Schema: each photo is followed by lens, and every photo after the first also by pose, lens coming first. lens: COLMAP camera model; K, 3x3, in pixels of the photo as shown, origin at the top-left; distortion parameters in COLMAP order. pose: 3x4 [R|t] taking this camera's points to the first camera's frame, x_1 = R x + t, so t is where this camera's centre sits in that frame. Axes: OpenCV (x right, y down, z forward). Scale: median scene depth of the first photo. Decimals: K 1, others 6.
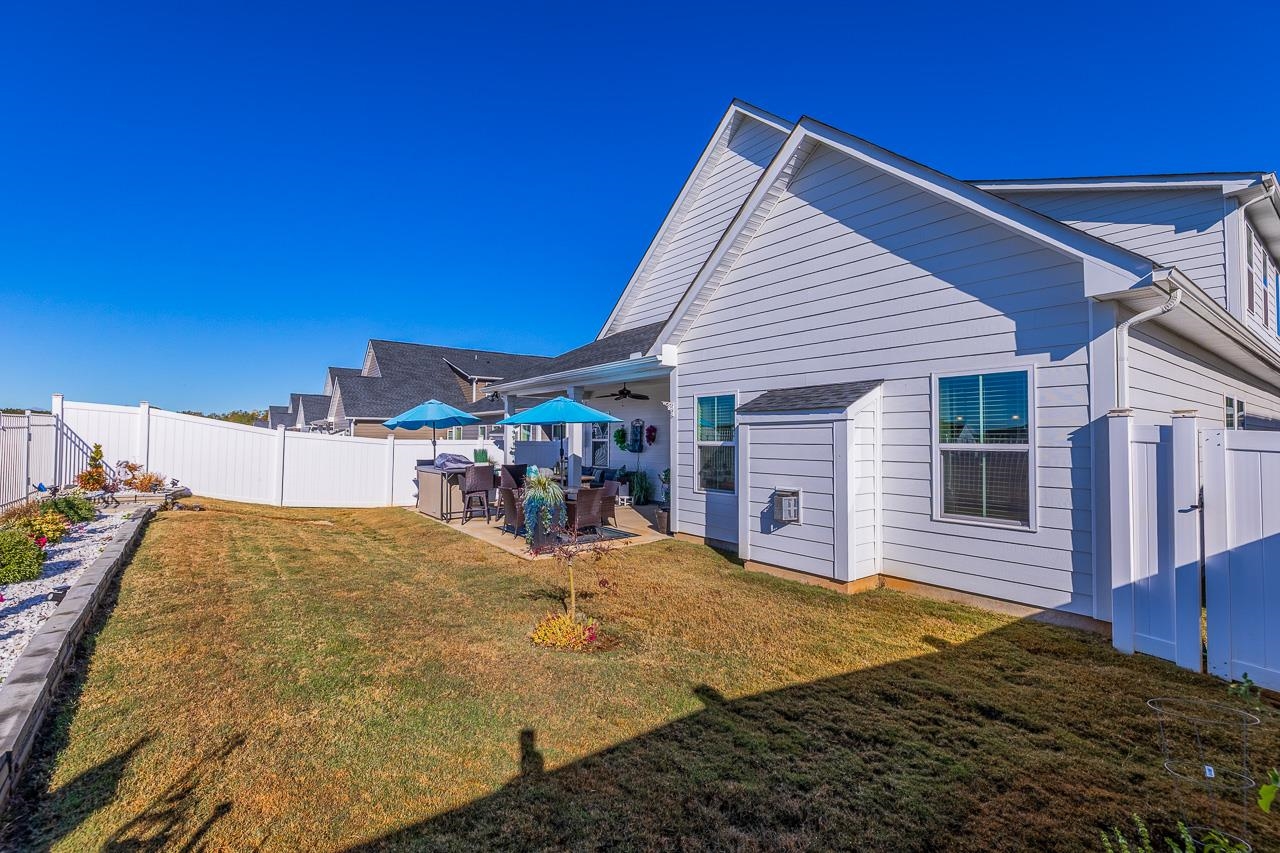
lens RADIAL K [[549.4, 0, 632.8], [0, 549.4, 423.5], [0, 0, 1]] dist [0.001649, -0.000134]
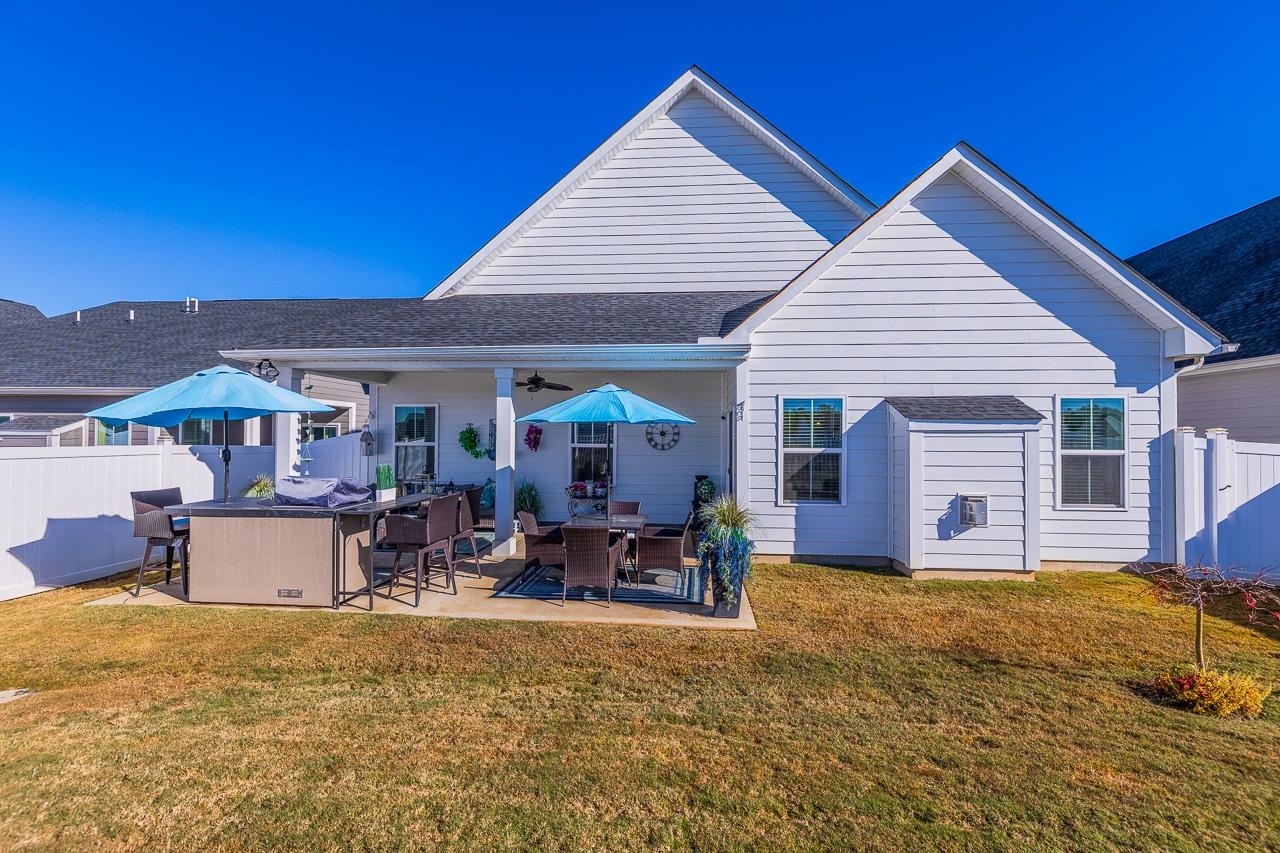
lens RADIAL K [[549.4, 0, 640.3], [0, 549.4, 434.2], [0, 0, 1]] dist [0.001649, -0.000134]
pose [[0.662712, 0.008356, 0.748827, -1.006194], [-0.022369, 0.999712, 0.008642, 0.010232], [-0.748540, -0.022478, 0.662709, 0.847867]]
